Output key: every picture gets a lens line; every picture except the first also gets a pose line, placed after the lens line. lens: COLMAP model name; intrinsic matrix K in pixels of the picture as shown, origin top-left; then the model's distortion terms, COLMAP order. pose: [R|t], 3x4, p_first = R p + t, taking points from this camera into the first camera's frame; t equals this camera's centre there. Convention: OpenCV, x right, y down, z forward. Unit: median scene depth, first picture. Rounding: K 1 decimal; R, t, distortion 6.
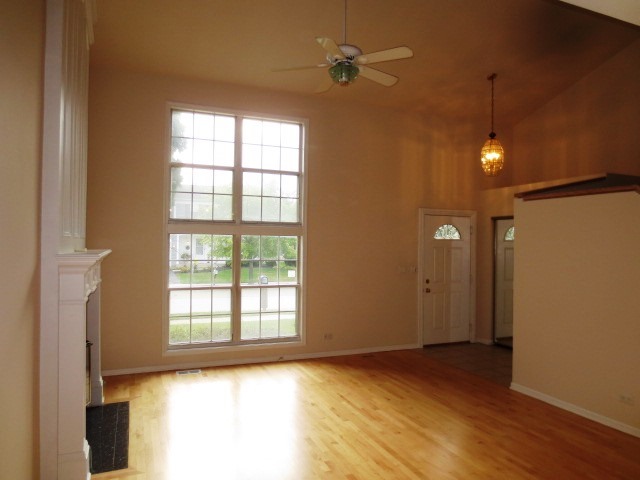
lens RADIAL K [[457.9, 0, 320.9], [0, 457.9, 242.3], [0, 0, 1]] dist [-0.033267, 0.020756]
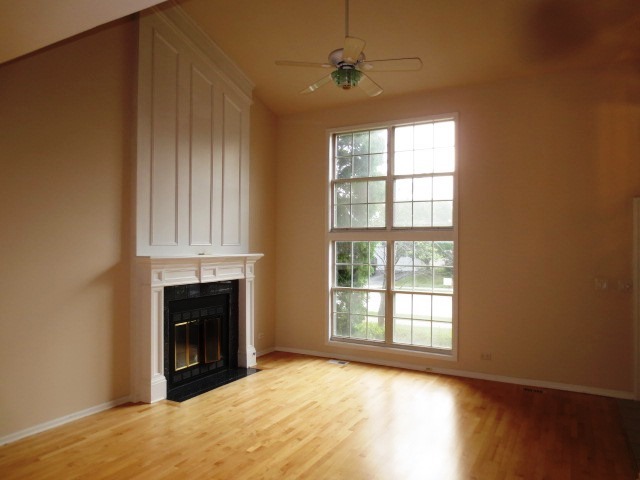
lens RADIAL K [[457.9, 0, 320.3], [0, 457.9, 239.6], [0, 0, 1]] dist [-0.033267, 0.020756]
pose [[0.619173, -0.019062, -0.785023, 0.526864], [0.001748, 0.999736, -0.022897, 0.004215], [0.785253, 0.012805, 0.619043, 0.228769]]
